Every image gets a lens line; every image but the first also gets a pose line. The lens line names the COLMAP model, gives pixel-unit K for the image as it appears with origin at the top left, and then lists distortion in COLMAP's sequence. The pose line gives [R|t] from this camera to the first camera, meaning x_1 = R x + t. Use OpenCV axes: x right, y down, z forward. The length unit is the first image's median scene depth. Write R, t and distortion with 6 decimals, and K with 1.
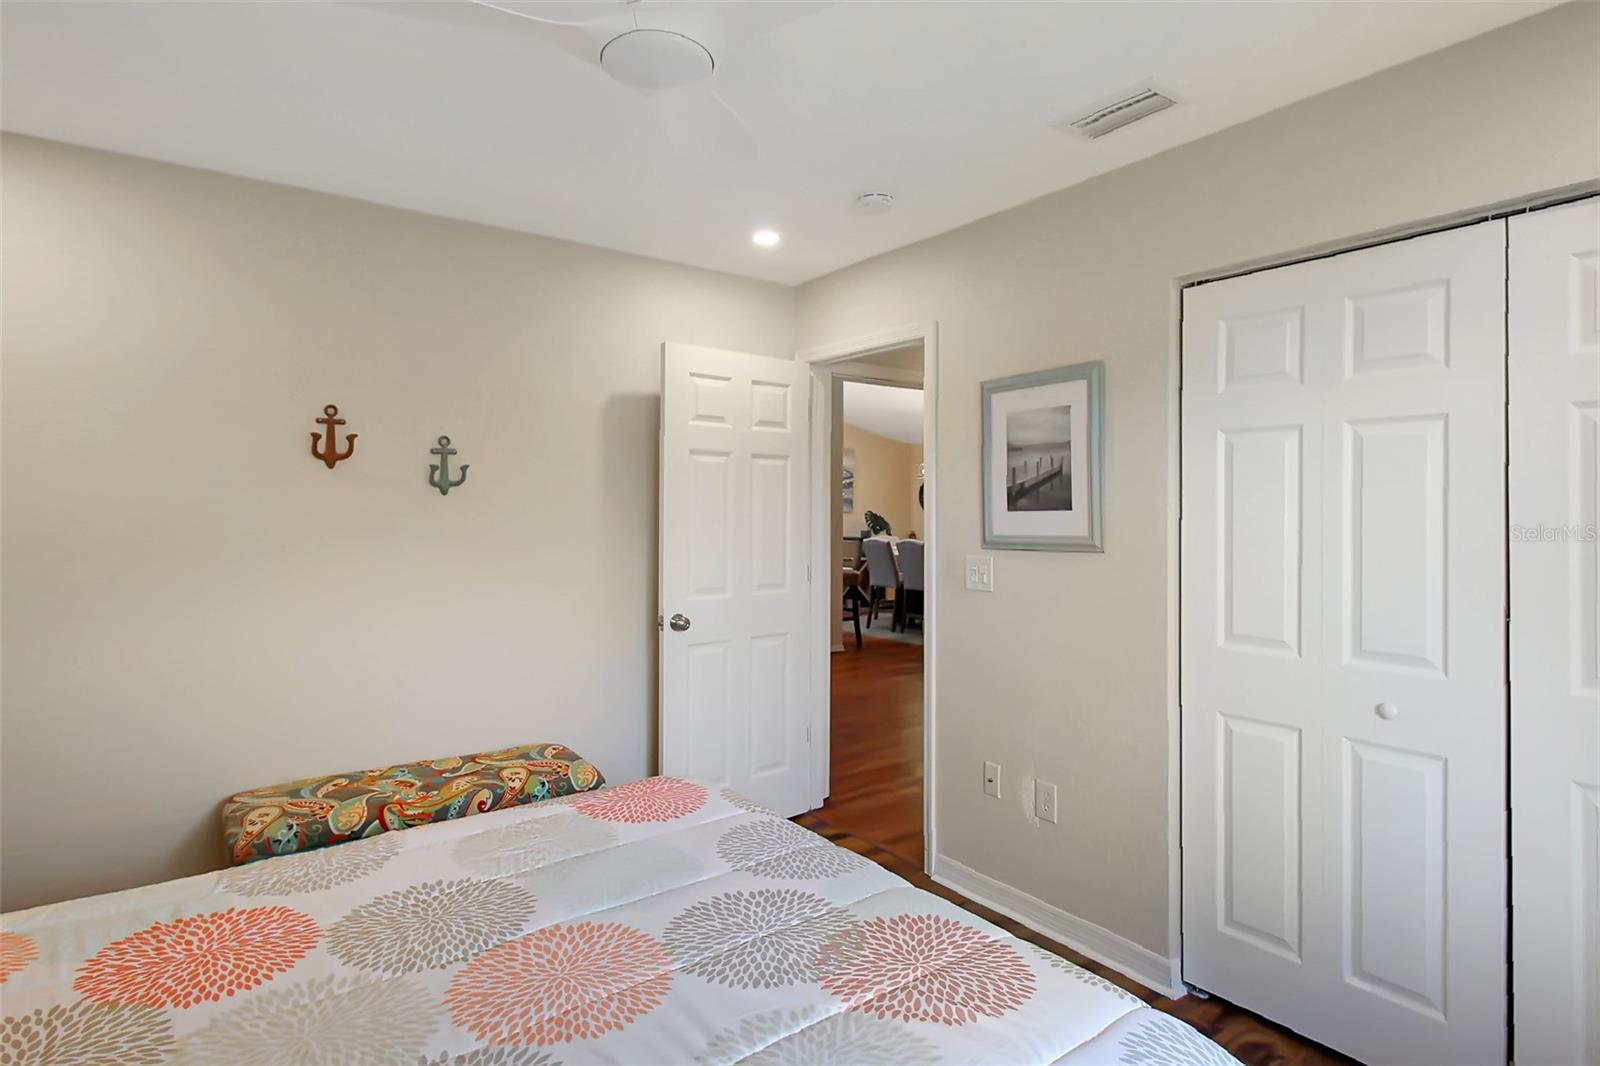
lens RADIAL K [[791.9, 0, 800.7], [0, 791.9, 526.0], [0, 0, 1]] dist [0.000136, -0.010911]
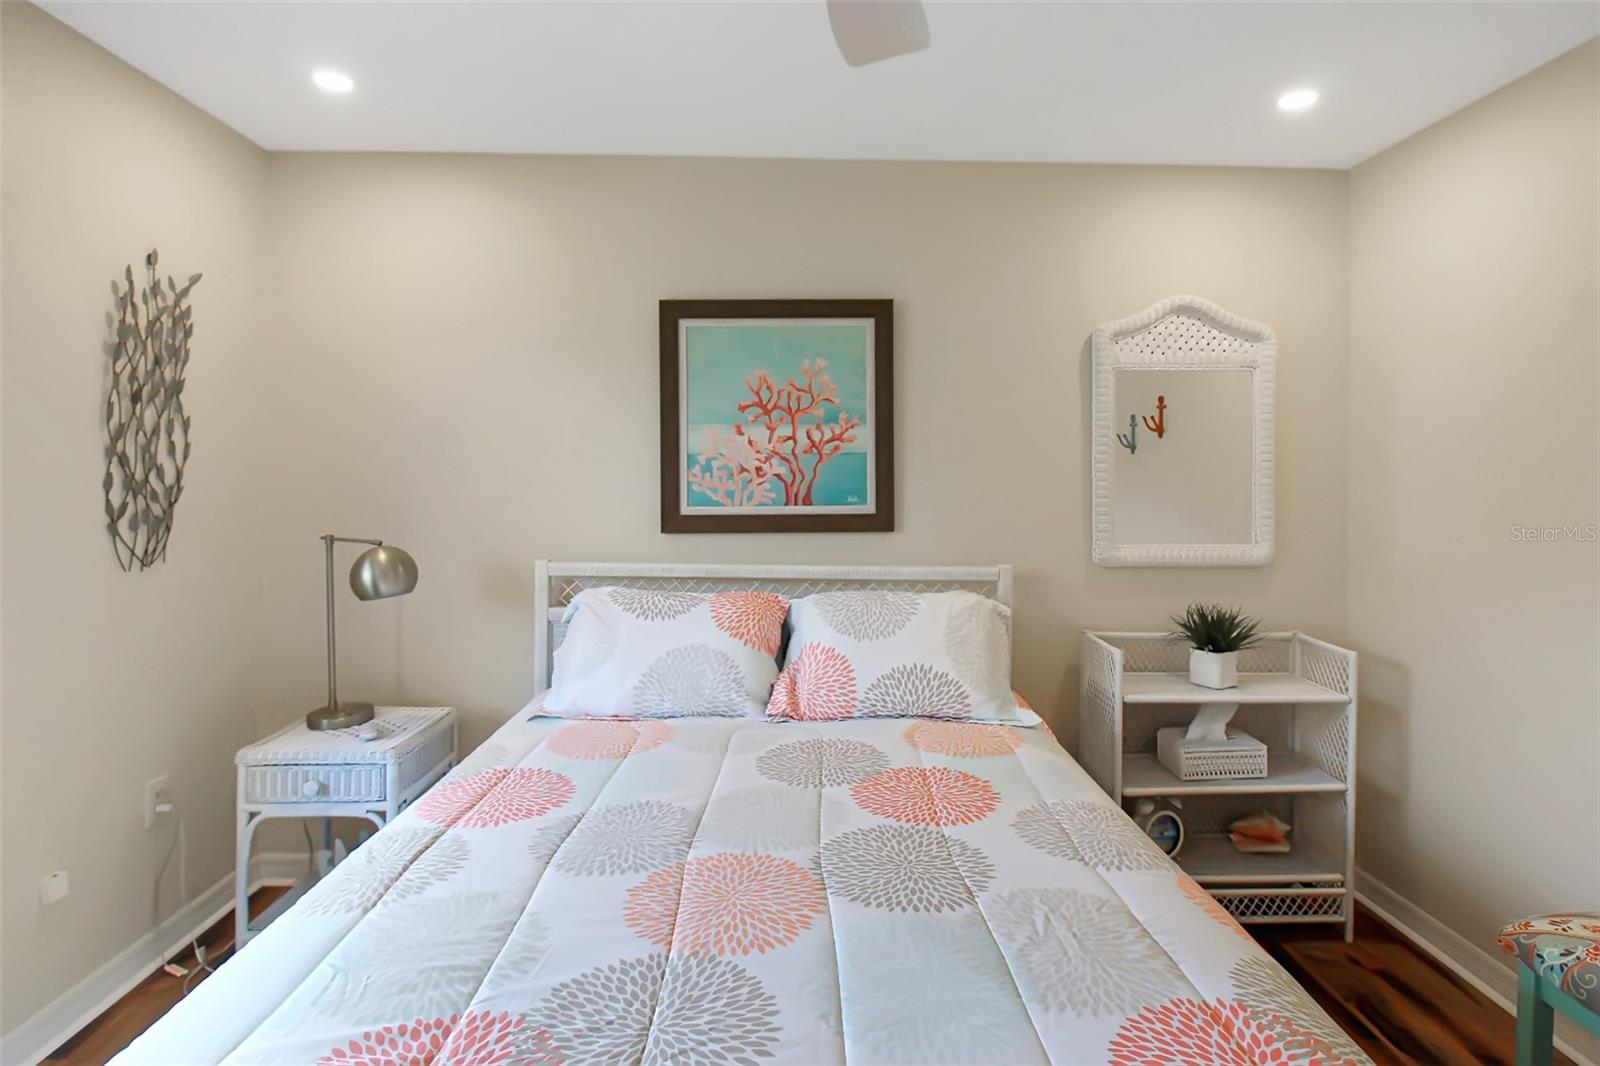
lens RADIAL K [[791.9, 0, 800.7], [0, 791.9, 526.0], [0, 0, 1]] dist [0.000136, -0.010911]
pose [[-0.587630, 0.043439, -0.807963, 0.493423], [-0.013782, 0.997876, 0.063674, -0.015849], [0.809012, 0.048552, -0.585783, 1.654557]]
